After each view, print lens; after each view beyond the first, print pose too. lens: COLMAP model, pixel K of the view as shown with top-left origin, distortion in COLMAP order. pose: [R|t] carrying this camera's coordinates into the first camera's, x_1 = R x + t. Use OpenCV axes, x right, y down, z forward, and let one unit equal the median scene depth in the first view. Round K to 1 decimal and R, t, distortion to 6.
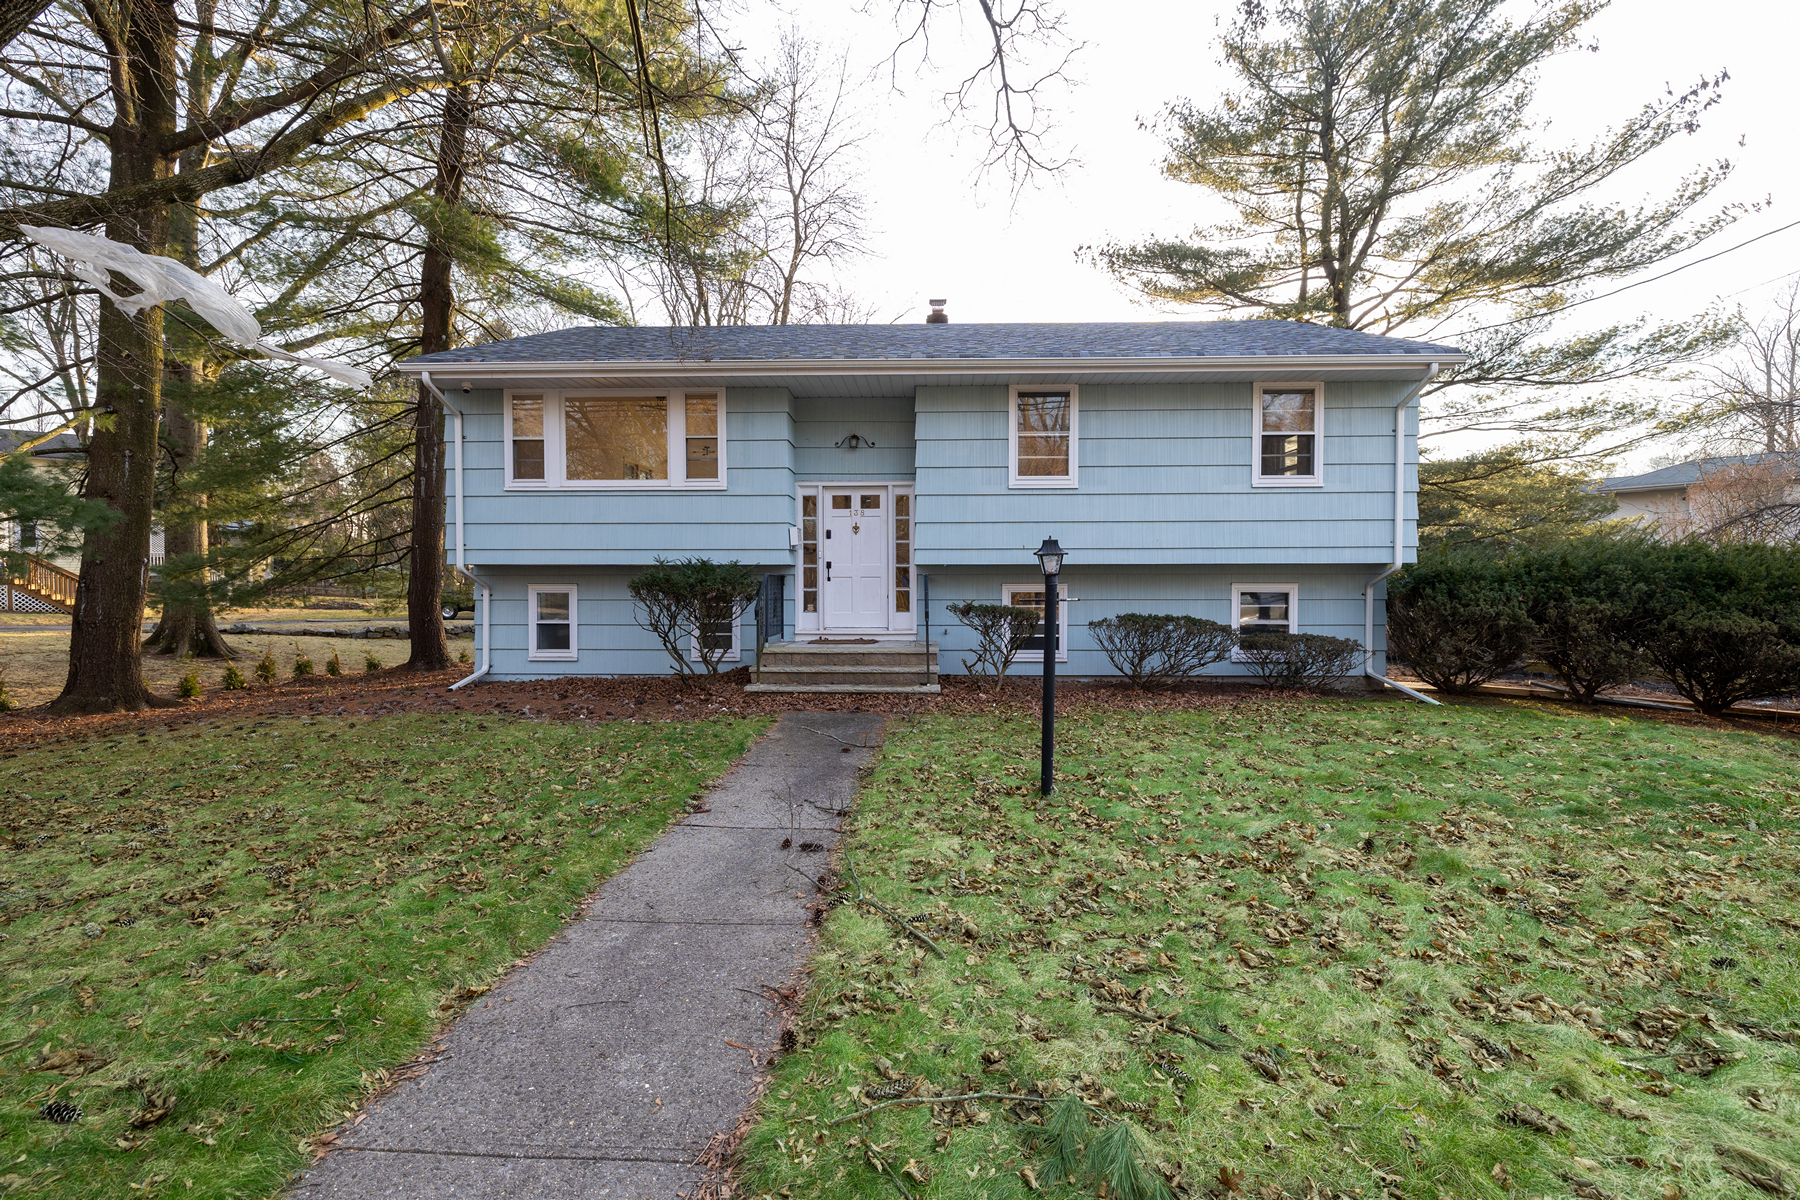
lens RADIAL K [[757.9, 0, 892.9], [0, 757.9, 587.4], [0, 0, 1]] dist [0.007719, -0.000330]
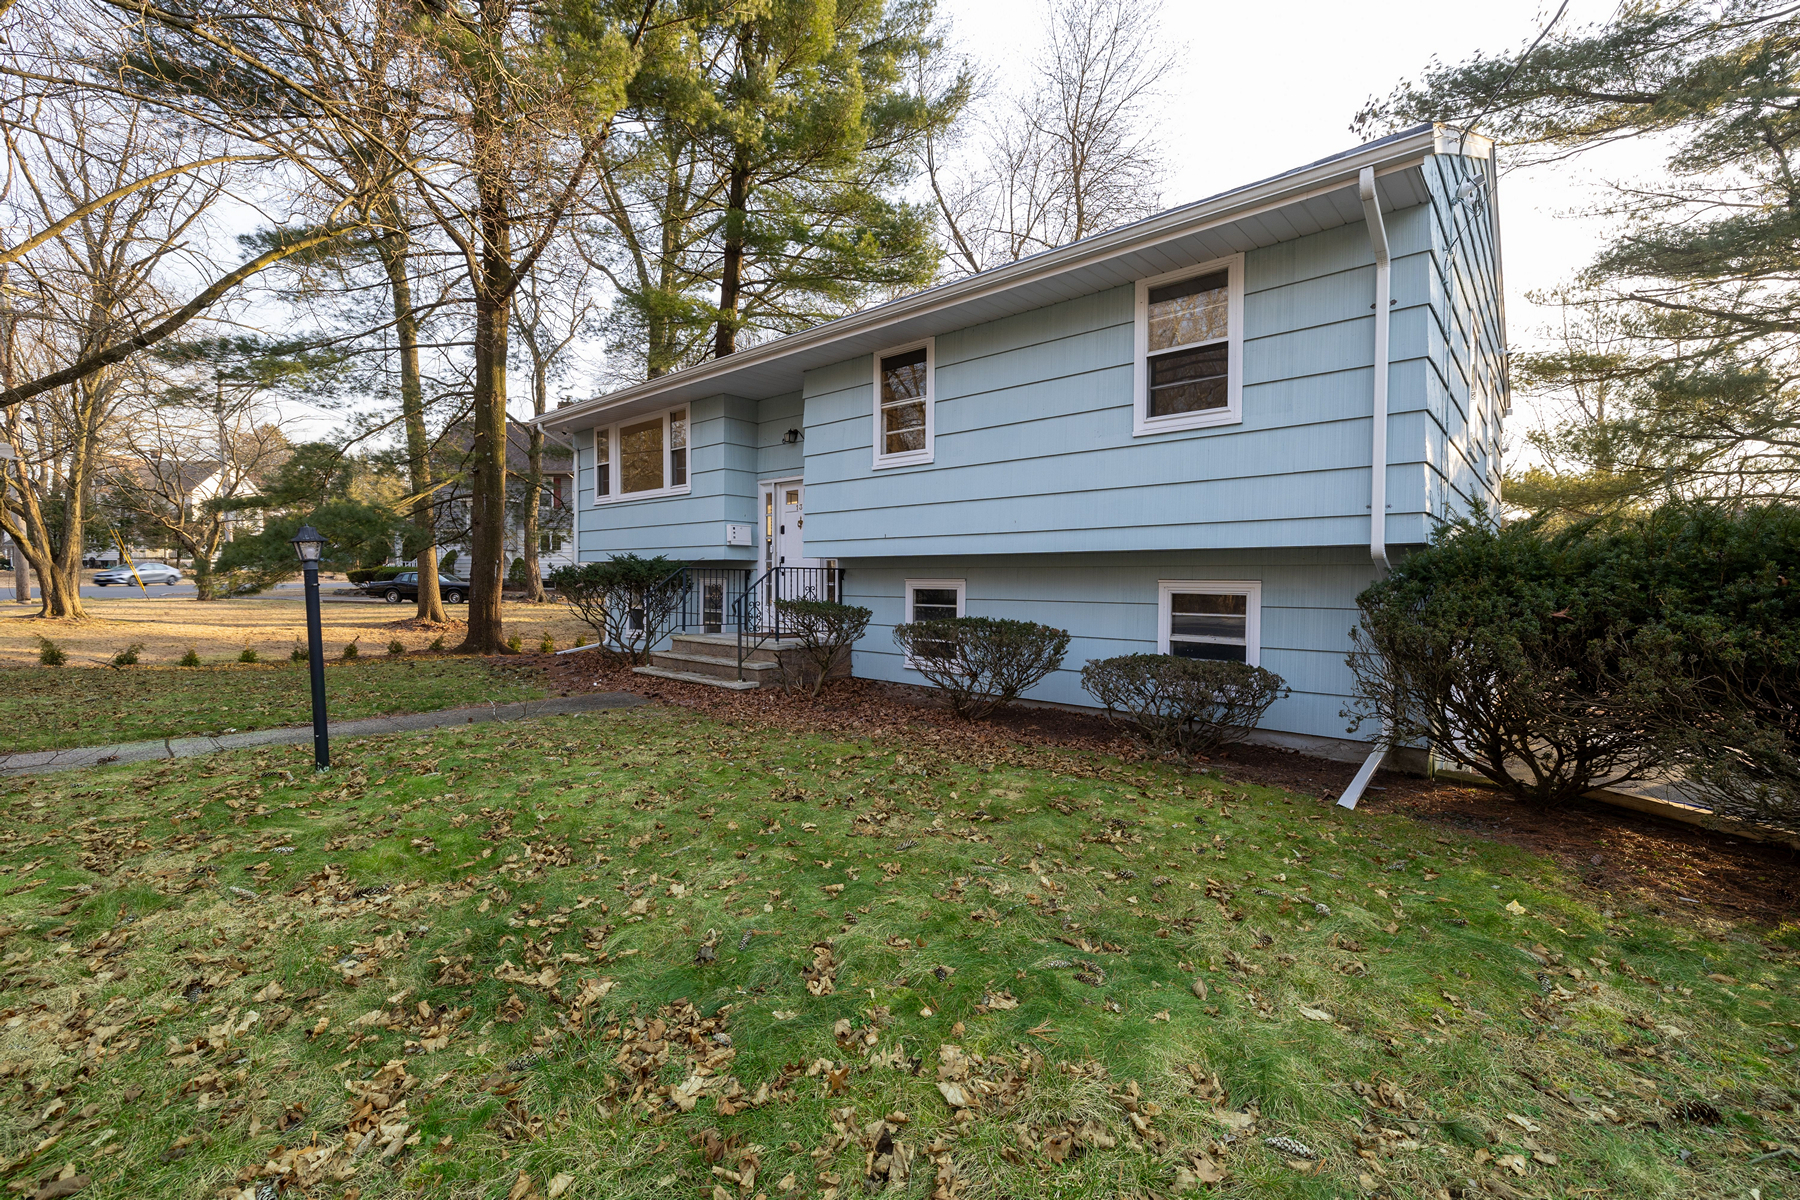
lens RADIAL K [[757.9, 0, 892.9], [0, 757.9, 587.4], [0, 0, 1]] dist [0.007719, -0.000330]
pose [[0.762632, 0.012824, -0.646705, 0.743364], [-0.013742, 0.999899, 0.003623, 0.002090], [0.646687, 0.006124, 0.762731, 0.345123]]
